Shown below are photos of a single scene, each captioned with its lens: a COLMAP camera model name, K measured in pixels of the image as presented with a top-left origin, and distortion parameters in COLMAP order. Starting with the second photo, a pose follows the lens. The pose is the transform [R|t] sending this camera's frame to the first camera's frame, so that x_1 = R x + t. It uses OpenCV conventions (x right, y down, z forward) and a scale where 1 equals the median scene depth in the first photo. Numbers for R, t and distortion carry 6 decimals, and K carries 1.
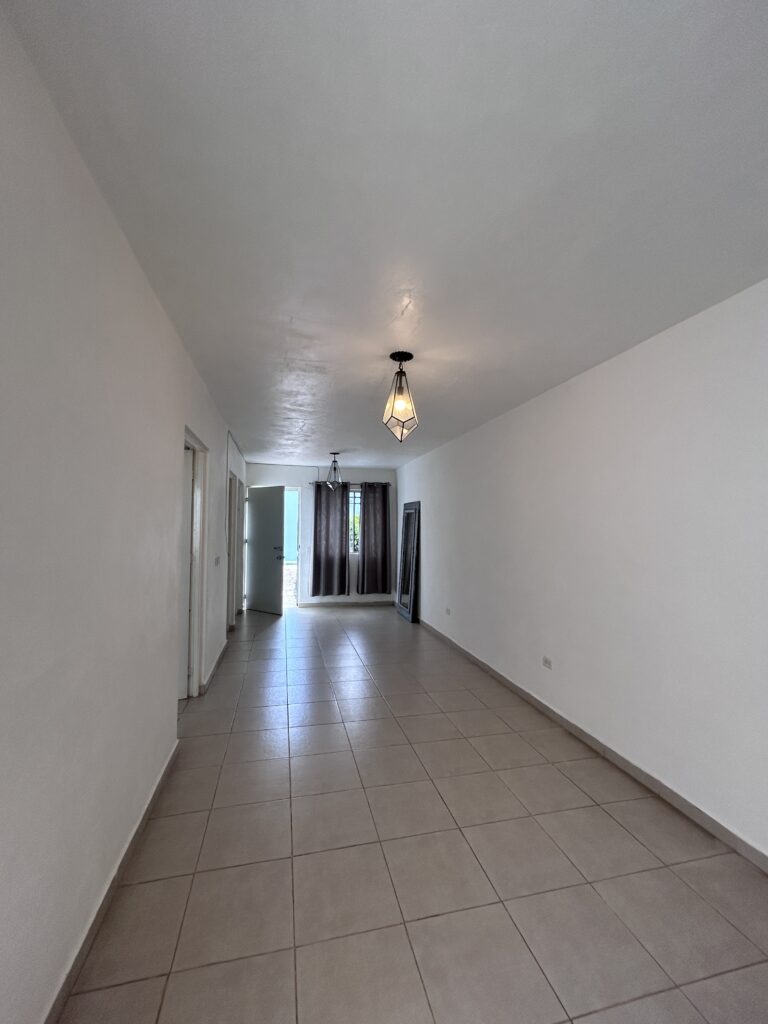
lens RADIAL K [[411.4, 0, 387.3], [0, 411.4, 510.8], [0, 0, 1]] dist [-0.003233, -0.000359]
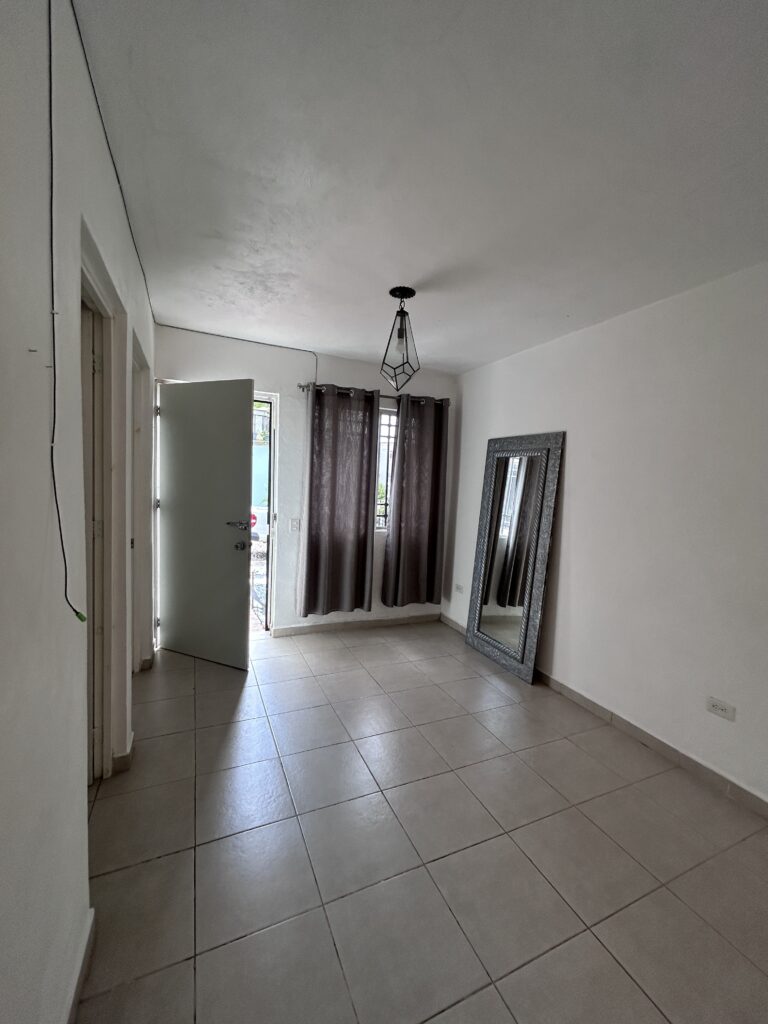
lens RADIAL K [[411.4, 0, 386.7], [0, 411.4, 511.8], [0, 0, 1]] dist [-0.003233, -0.000359]
pose [[0.982504, 0.022418, 0.184888, -0.190144], [-0.044758, 0.992057, 0.117554, 0.019078], [-0.180784, -0.123773, 0.975704, 0.543359]]
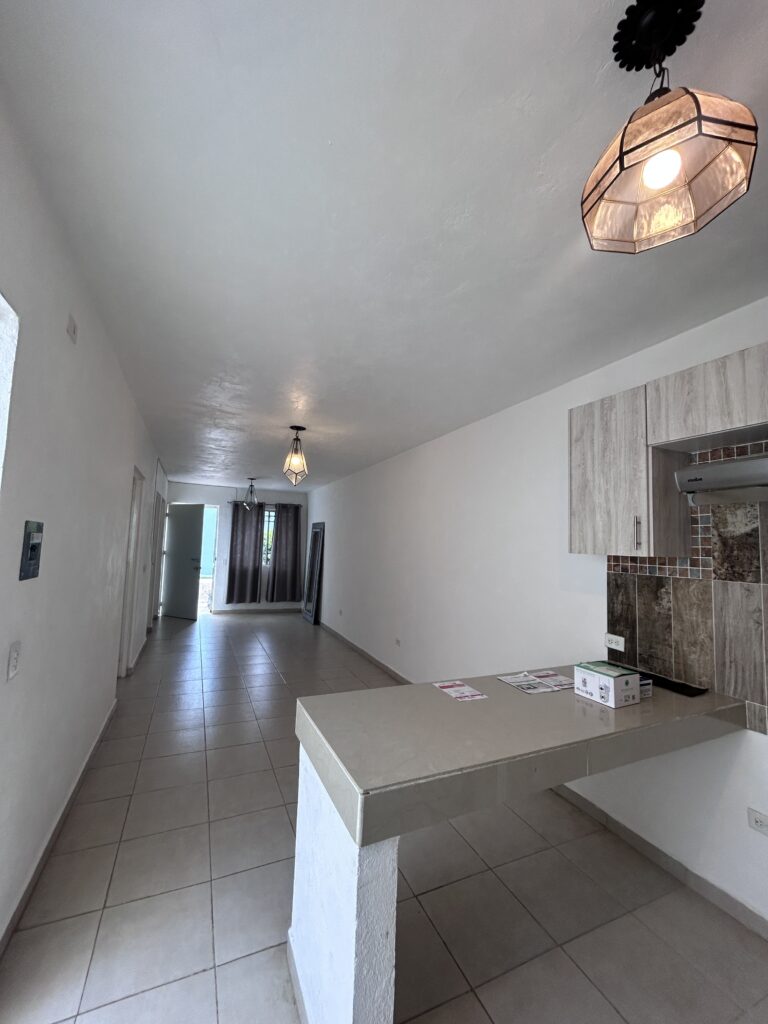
lens RADIAL K [[411.4, 0, 385.1], [0, 411.4, 512.3], [0, 0, 1]] dist [-0.003233, -0.000359]
pose [[0.983062, 0.038443, 0.179198, 0.035341], [-0.031916, 0.998723, -0.039168, -0.010482], [-0.180475, 0.032785, 0.983033, -0.194676]]
